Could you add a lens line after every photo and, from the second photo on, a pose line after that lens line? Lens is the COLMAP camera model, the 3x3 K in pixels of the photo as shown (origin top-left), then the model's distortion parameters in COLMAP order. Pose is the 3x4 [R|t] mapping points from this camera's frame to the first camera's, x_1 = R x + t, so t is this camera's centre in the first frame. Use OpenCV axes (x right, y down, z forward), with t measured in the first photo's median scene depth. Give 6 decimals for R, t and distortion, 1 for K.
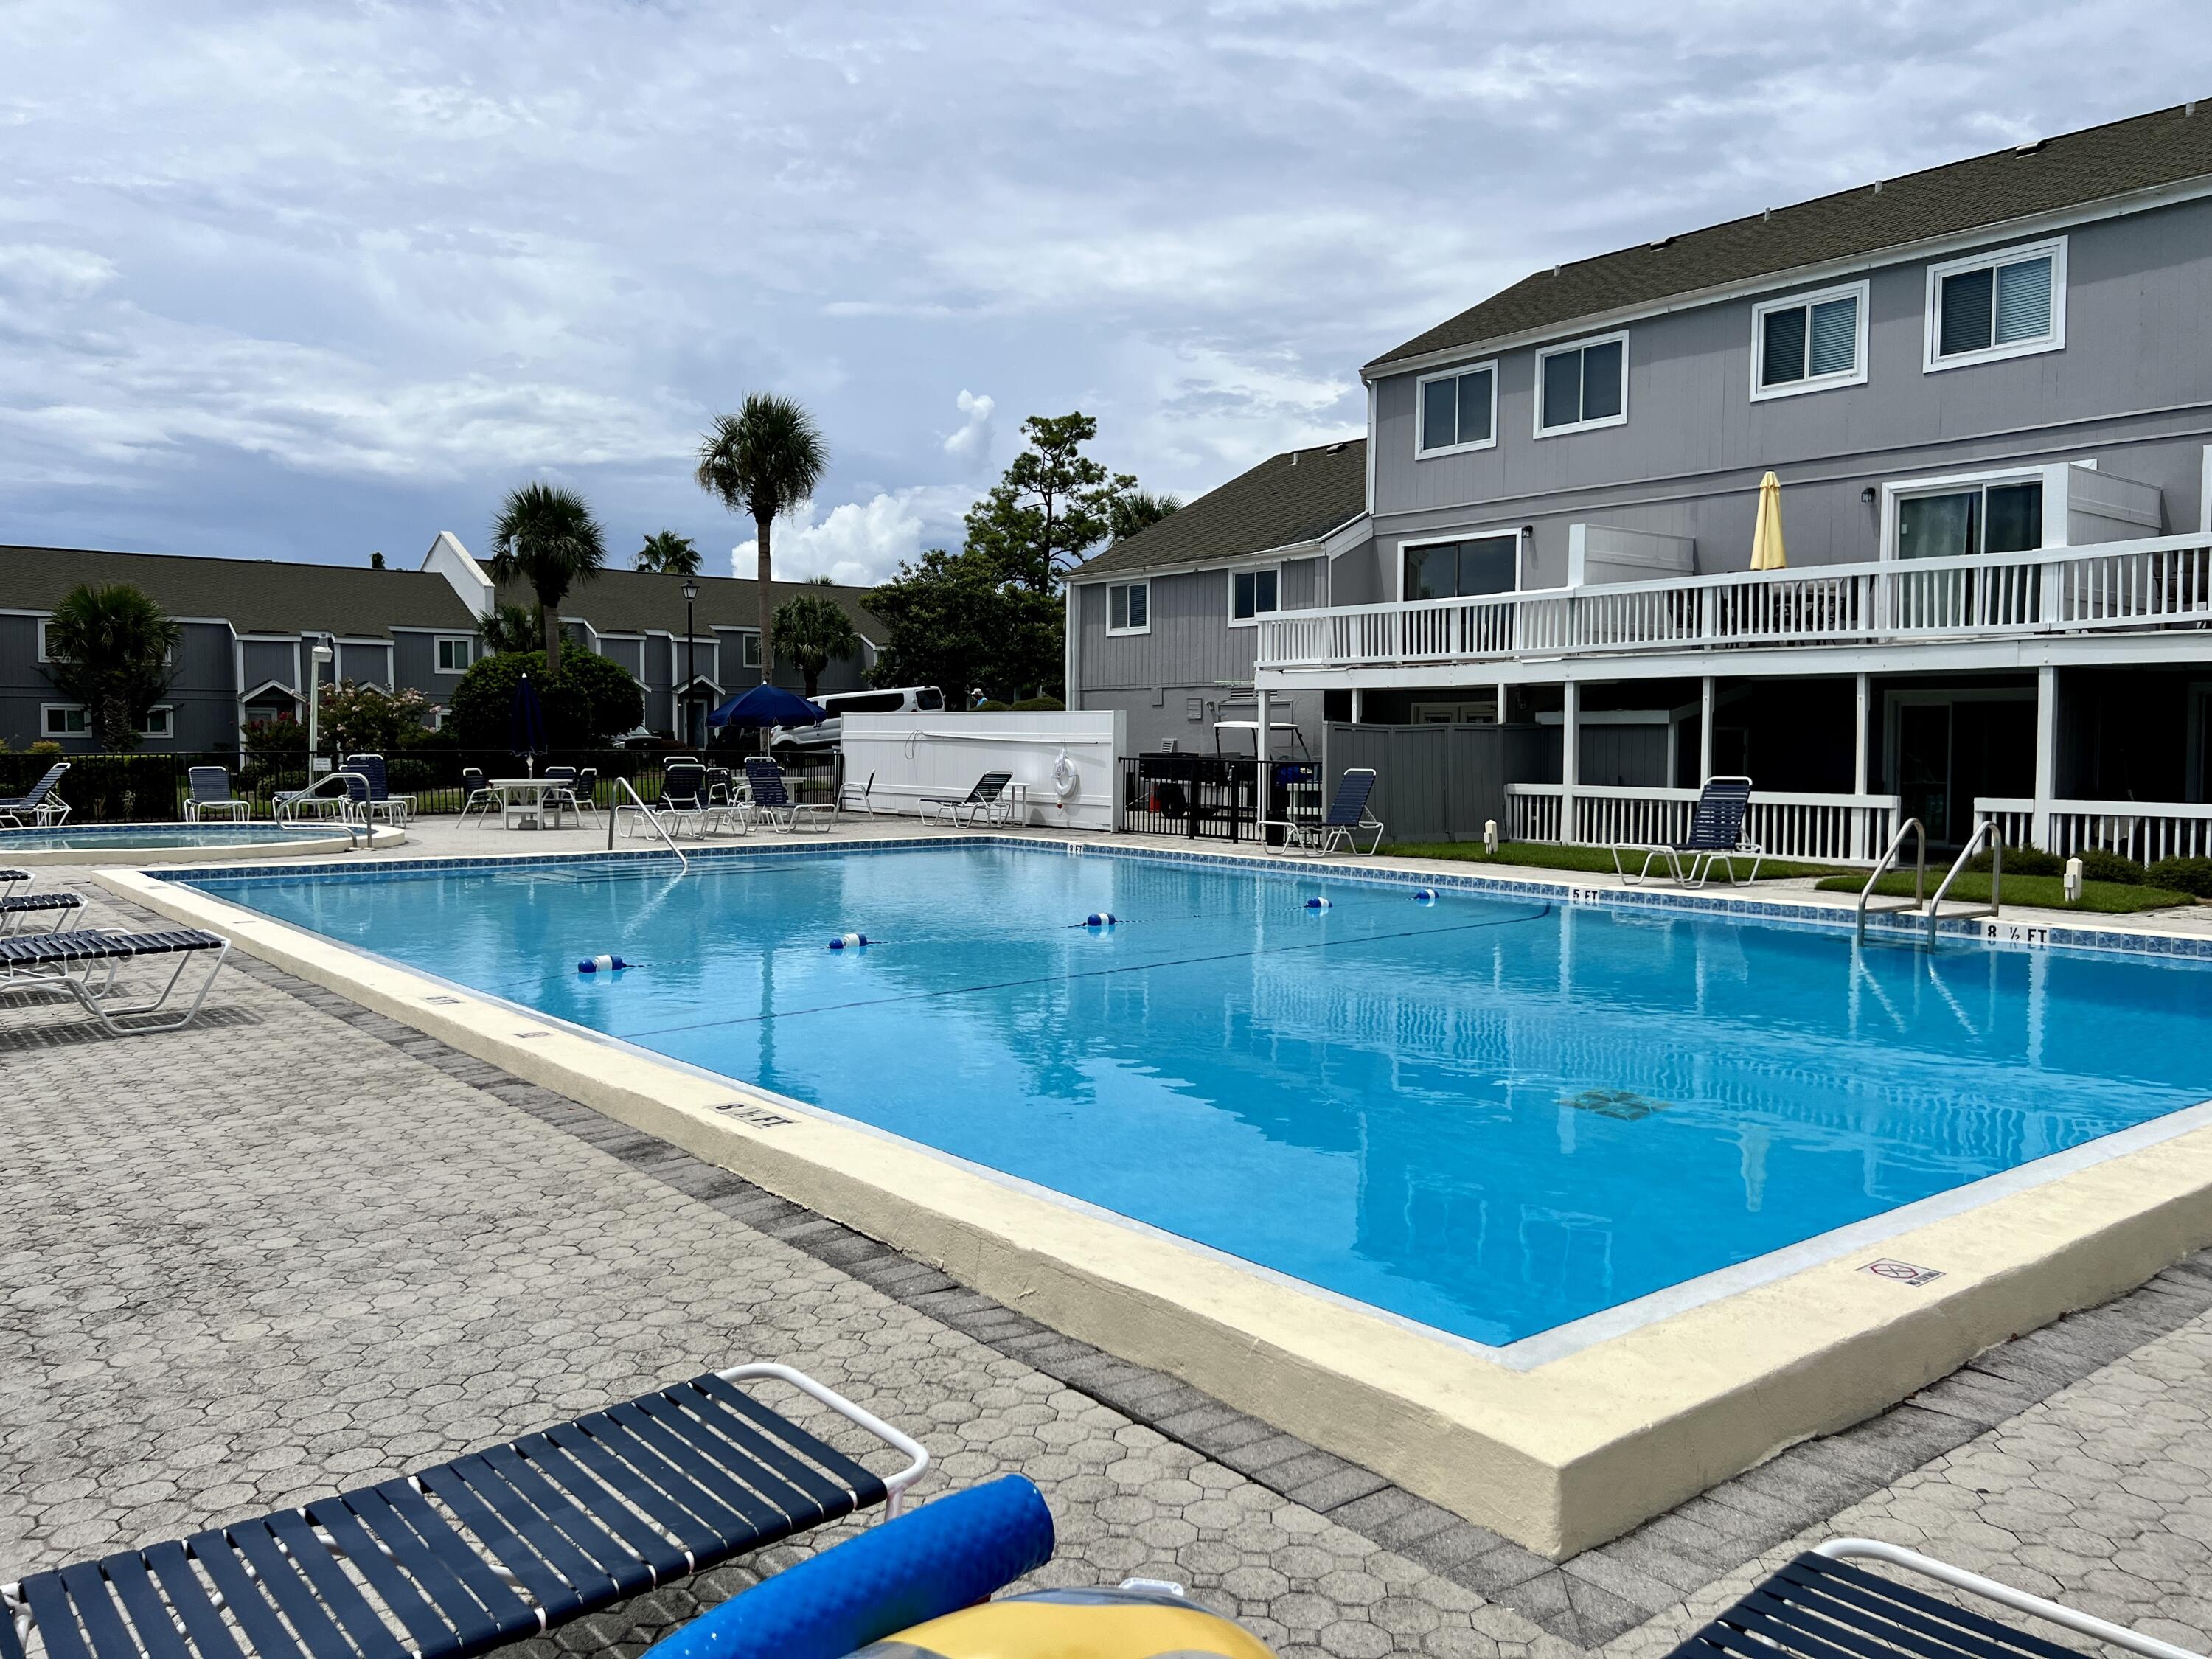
lens RADIAL K [[1659.2, 0, 1098.2], [0, 1659.2, 805.3], [0, 0, 1]] dist [0.061242, -0.063194]
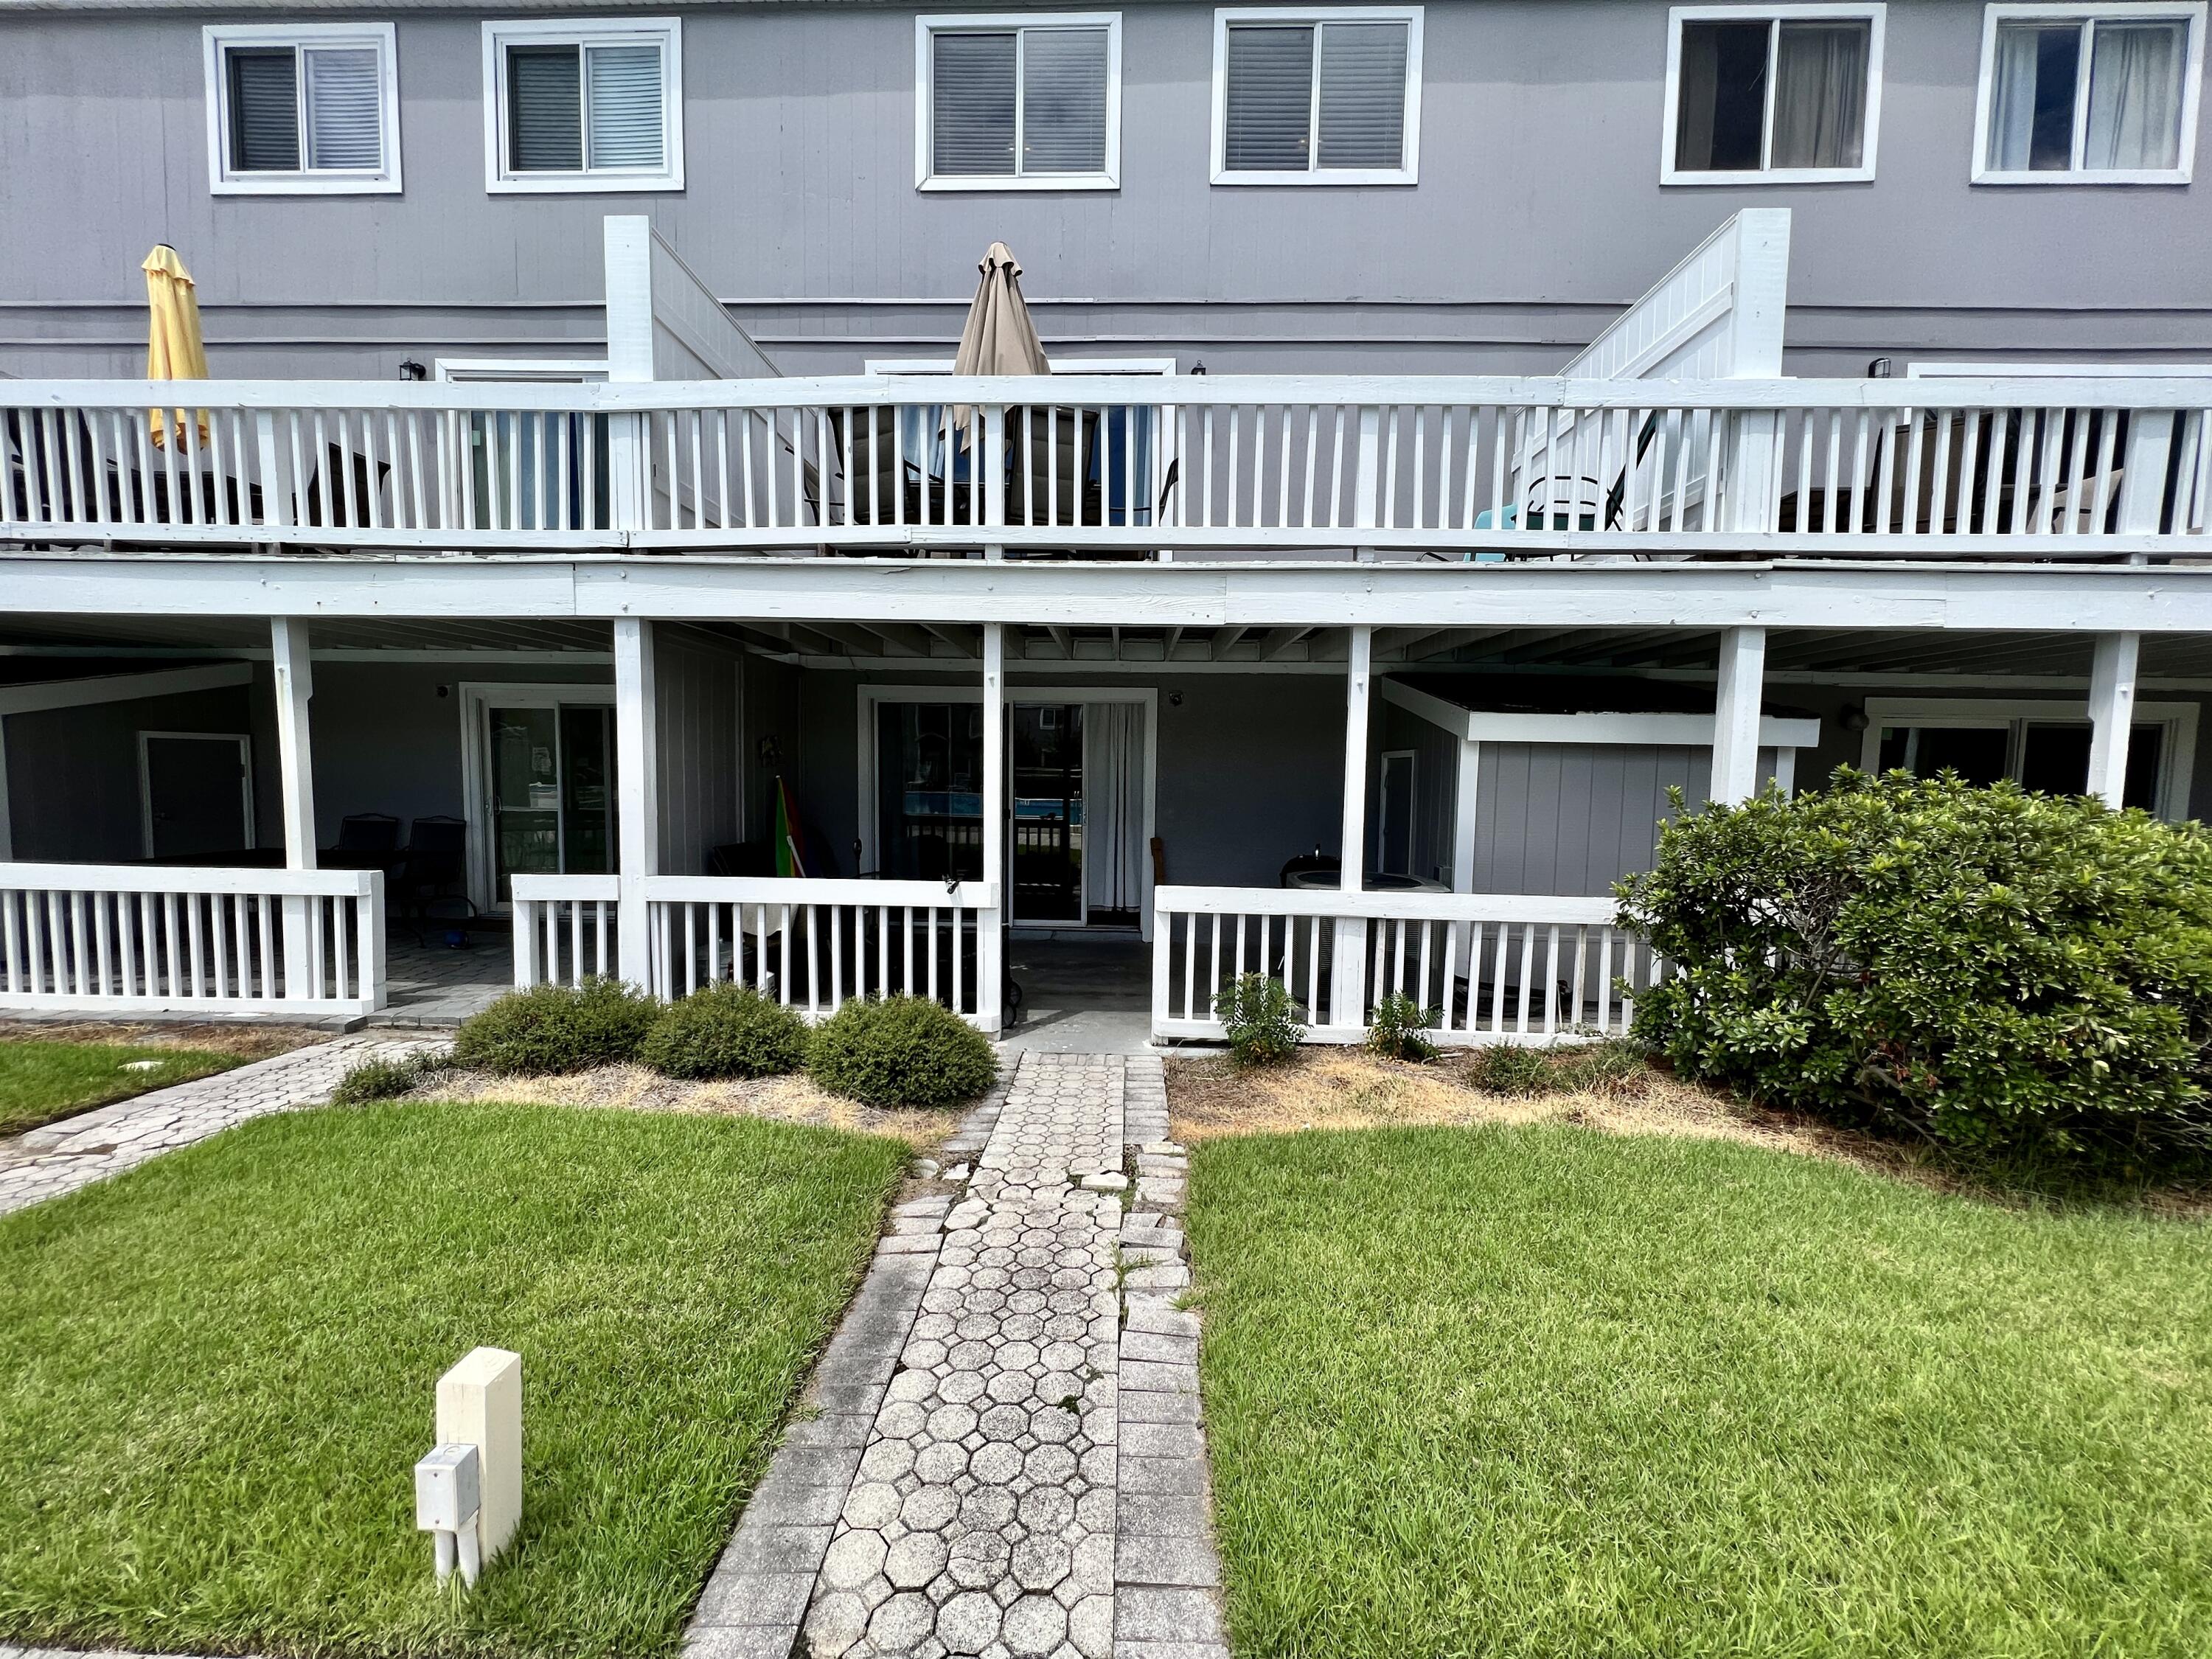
lens RADIAL K [[890.6, 0, 1107.8], [0, 890.6, 835.1], [0, 0, 1]] dist [-0.000402, -0.001482]
pose [[0.650368, -0.050546, 0.757936, 0.377524], [0.020102, 0.998579, 0.049345, -0.022552], [-0.759353, -0.016856, 0.650460, 0.596117]]
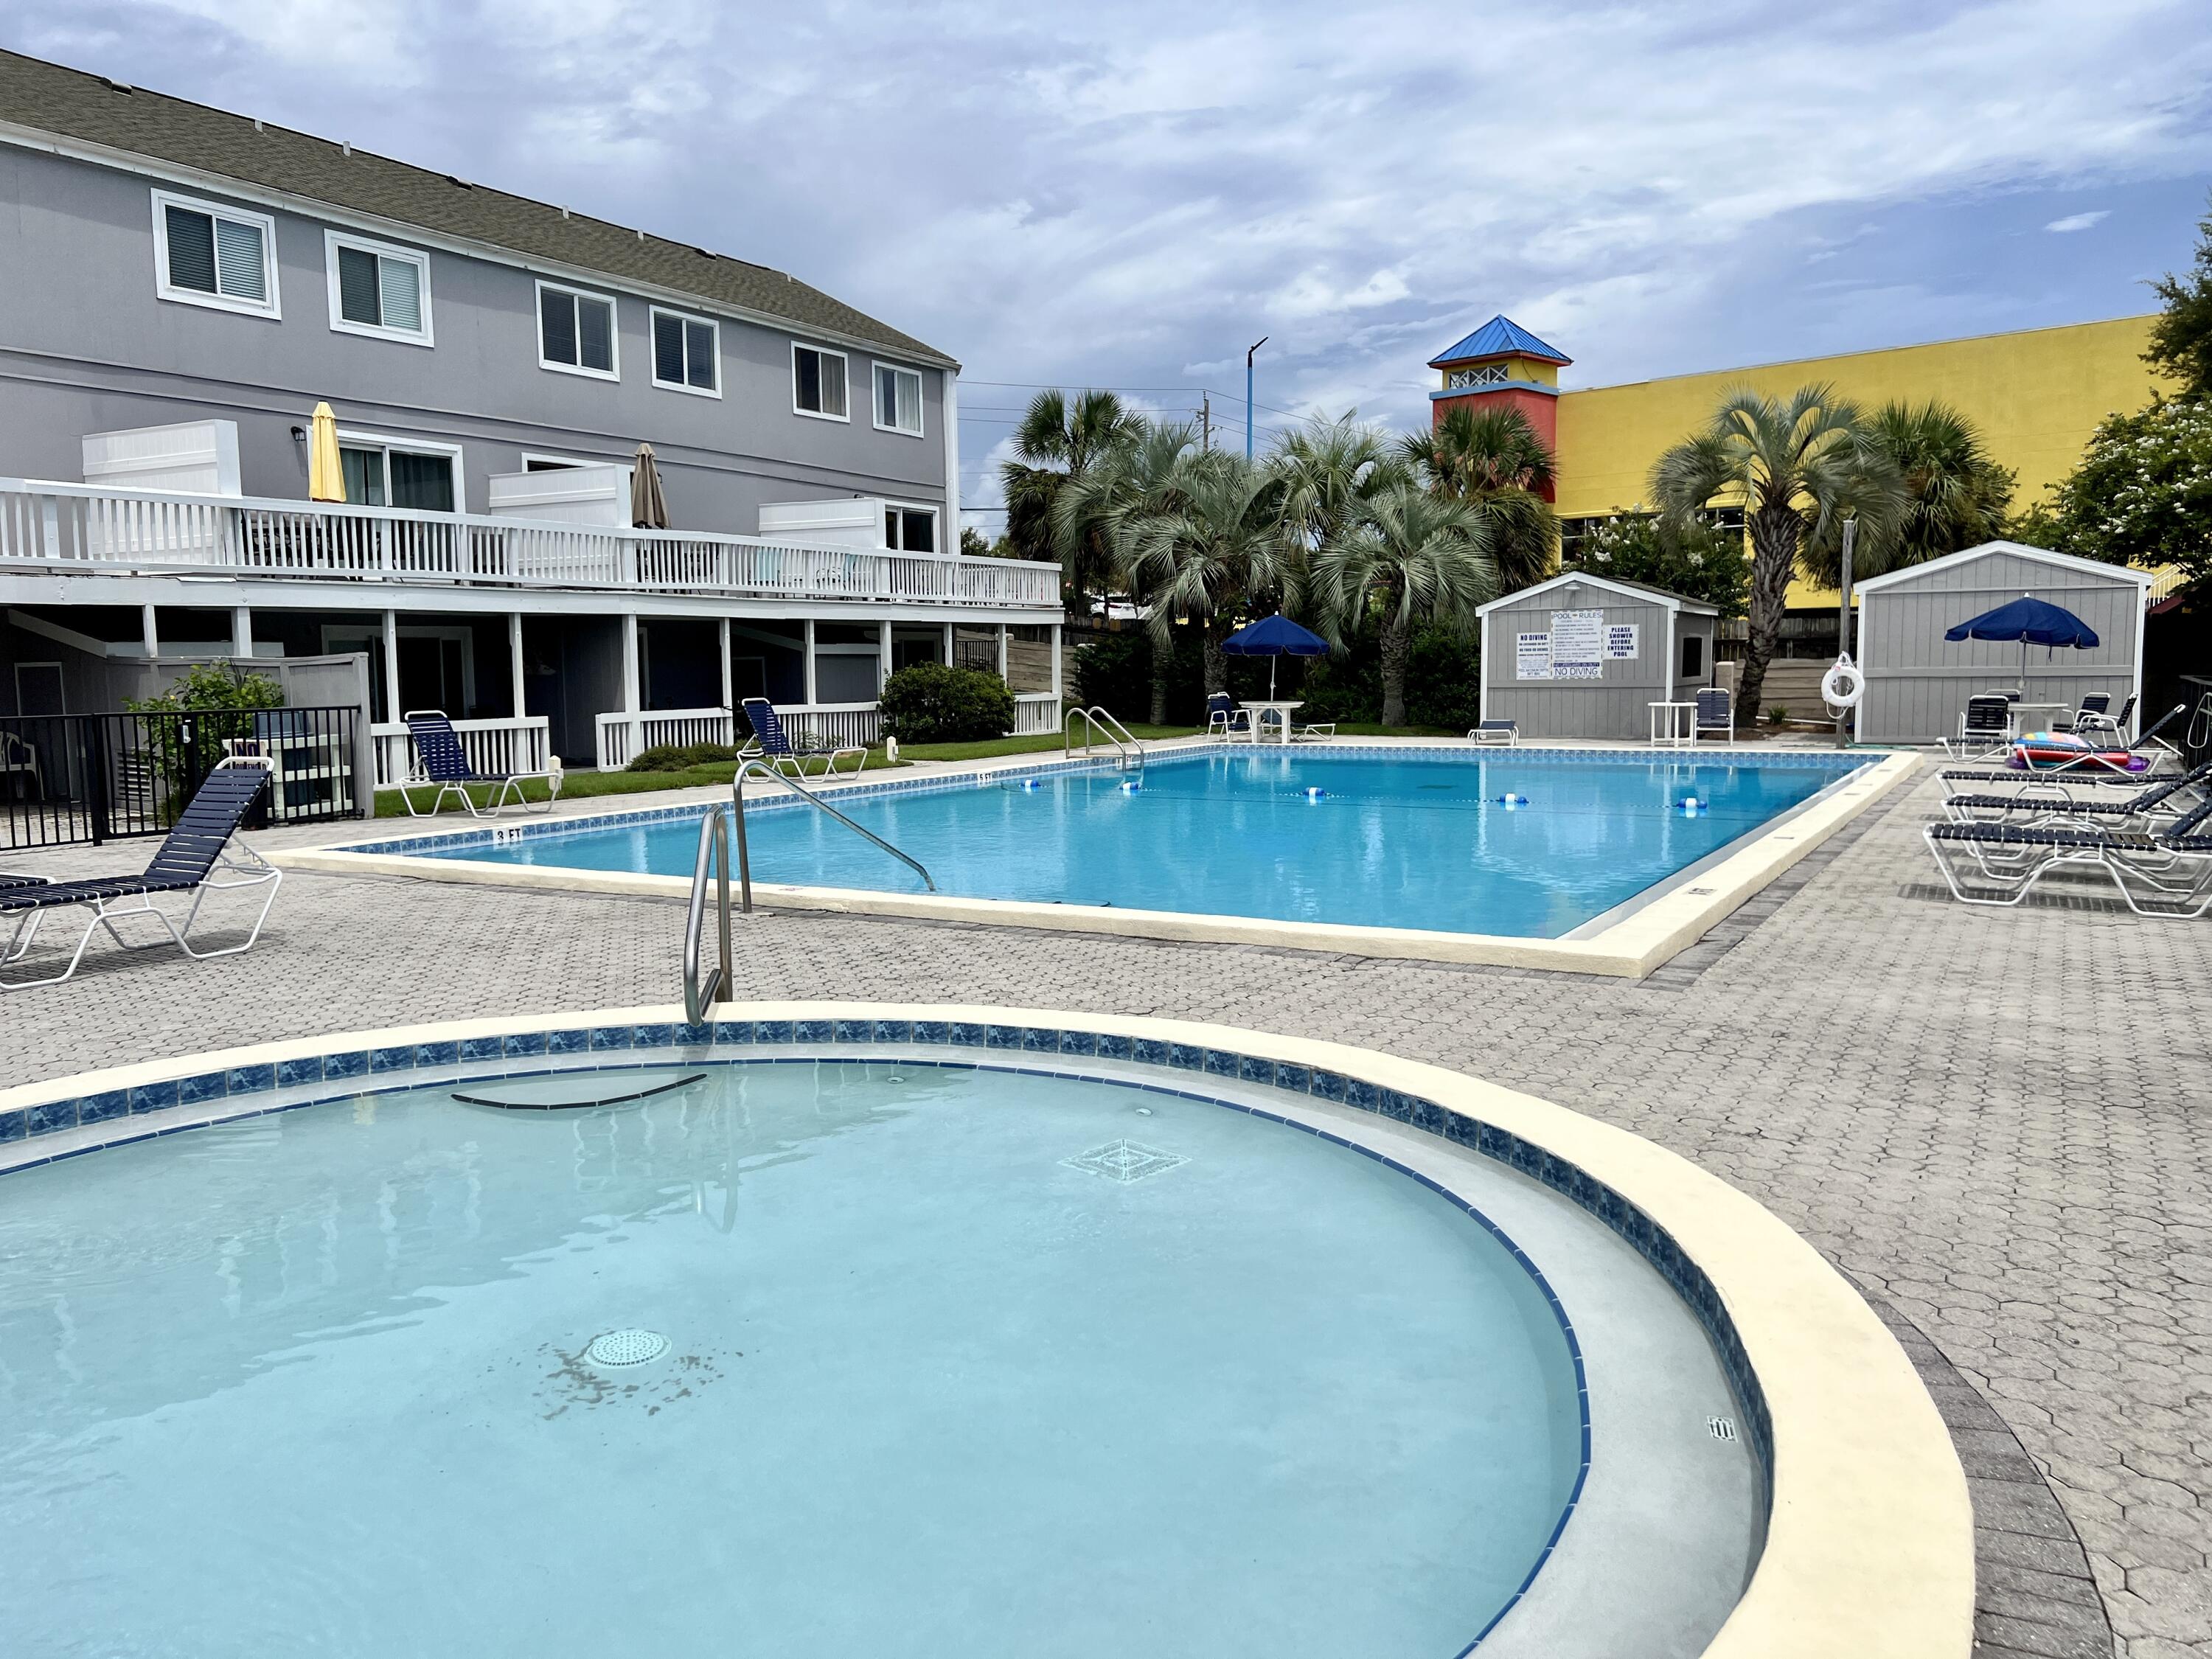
lens RADIAL K [[1659.2, 0, 1113.3], [0, 1659.2, 821.9], [0, 0, 1]] dist [0.061242, -0.063194]
pose [[-0.360745, -0.093138, 0.928002, -0.723408], [0.048310, 0.991800, 0.118320, -0.047742], [-0.931413, 0.087515, -0.353287, 0.947281]]
